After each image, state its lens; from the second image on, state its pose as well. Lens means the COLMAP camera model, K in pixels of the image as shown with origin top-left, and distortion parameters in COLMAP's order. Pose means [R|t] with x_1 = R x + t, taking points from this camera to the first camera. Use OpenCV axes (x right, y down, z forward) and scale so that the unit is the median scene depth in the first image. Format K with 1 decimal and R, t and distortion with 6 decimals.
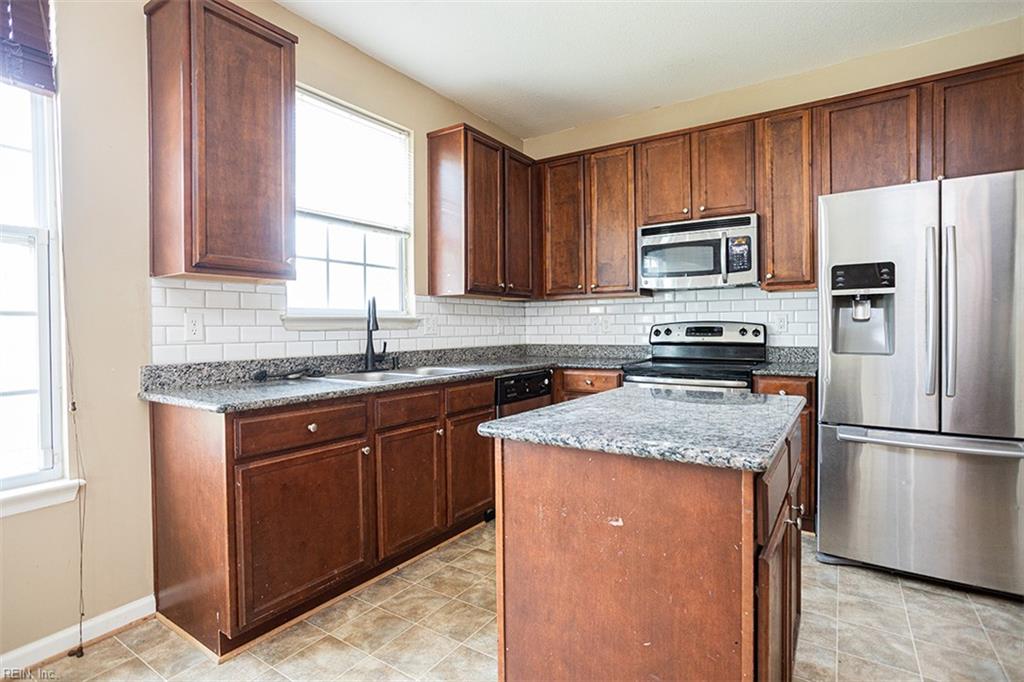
lens RADIAL K [[506.8, 0, 516.1], [0, 506.8, 334.7], [0, 0, 1]] dist [-0.041007, 0.019267]
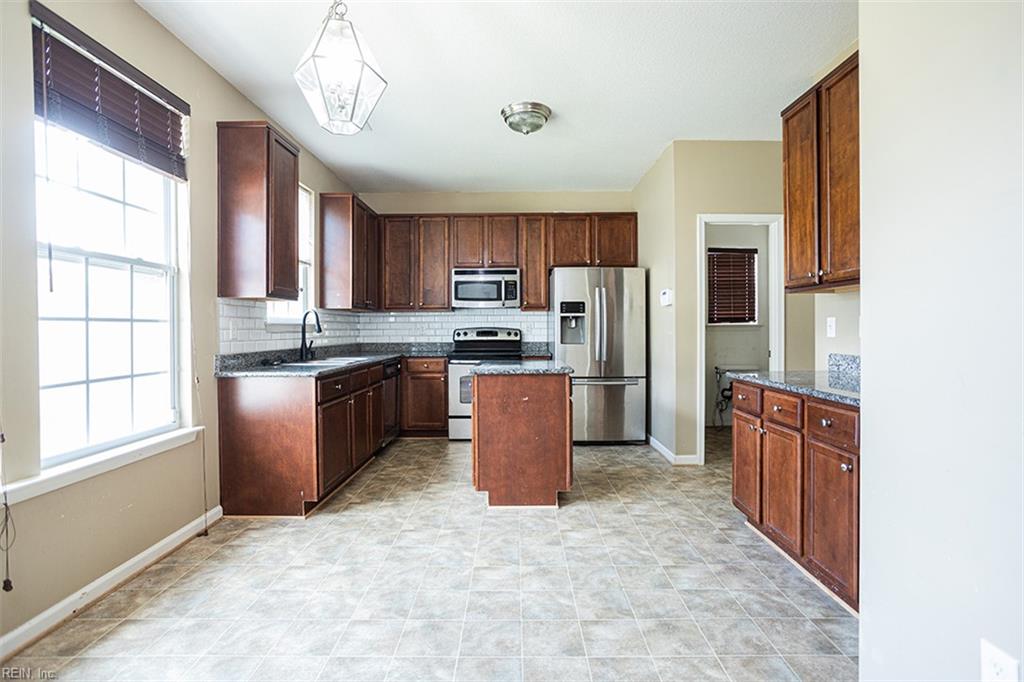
lens RADIAL K [[506.8, 0, 513.4], [0, 506.8, 341.1], [0, 0, 1]] dist [-0.041007, 0.019267]
pose [[0.836378, -0.007882, 0.548097, -0.559154], [0.005418, 0.999967, 0.006113, 0.010206], [-0.548127, -0.002143, 0.836392, -0.534495]]
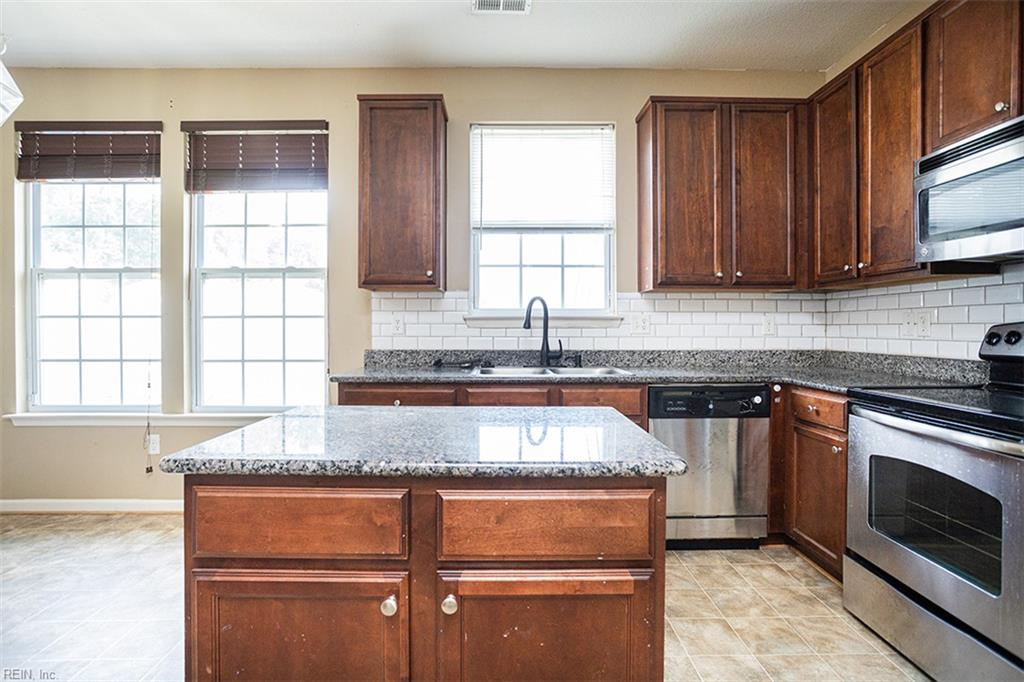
lens RADIAL K [[506.8, 0, 514.3], [0, 506.8, 331.1], [0, 0, 1]] dist [-0.041007, 0.019267]
pose [[0.565761, 0.015500, -0.824424, 0.528558], [-0.016629, 0.999834, 0.007385, -0.009568], [0.824402, 0.009531, 0.565925, 0.324613]]
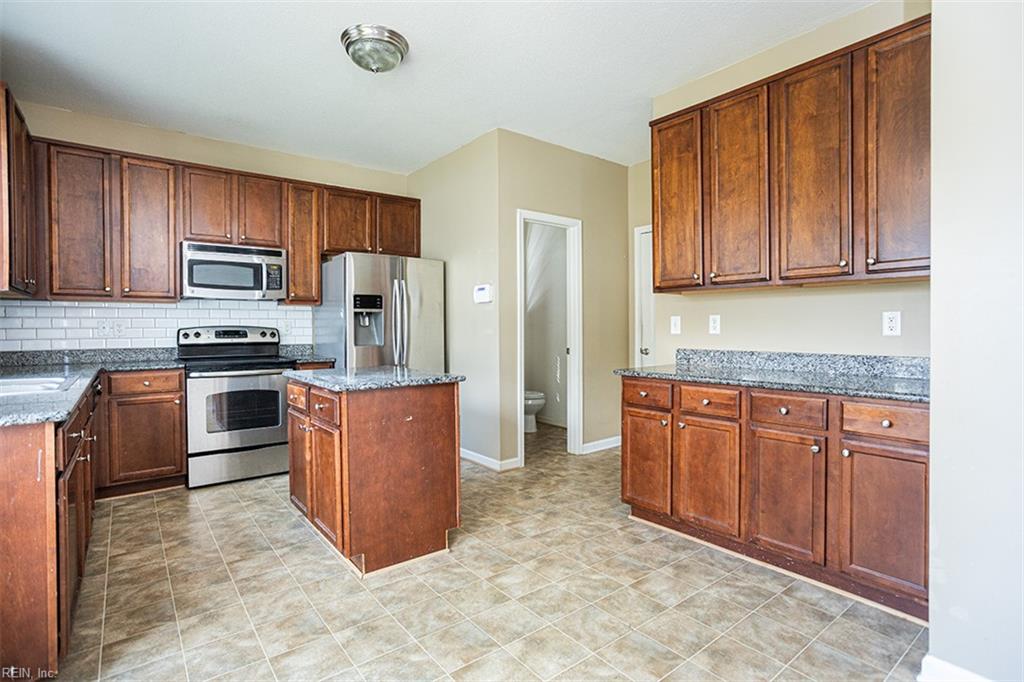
lens RADIAL K [[506.8, 0, 513.3], [0, 506.8, 338.1], [0, 0, 1]] dist [-0.041007, 0.019267]
pose [[0.314330, -0.011517, 0.949244, -0.669374], [0.016830, 0.999837, 0.006558, 0.007856], [-0.949164, 0.013914, 0.314473, -0.044203]]
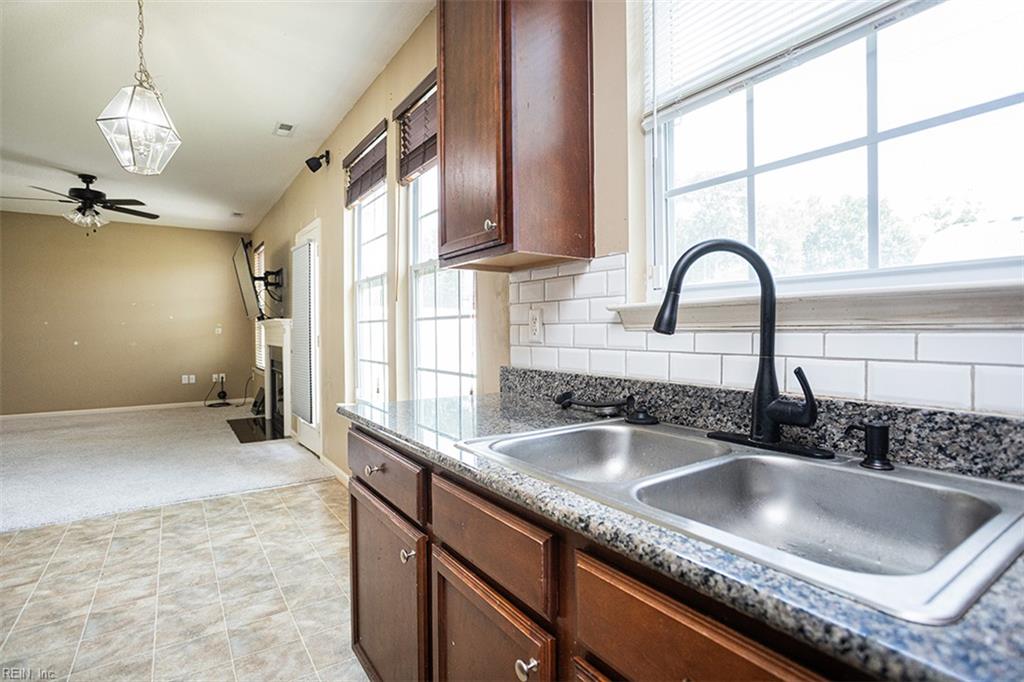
lens RADIAL K [[506.8, 0, 511.3], [0, 506.8, 346.1], [0, 0, 1]] dist [-0.041007, 0.019267]
pose [[-0.390057, 0.037411, -0.920030, 0.127813], [-0.006845, 0.999029, 0.043525, -0.014885], [0.920765, 0.023275, -0.389423, 0.907642]]
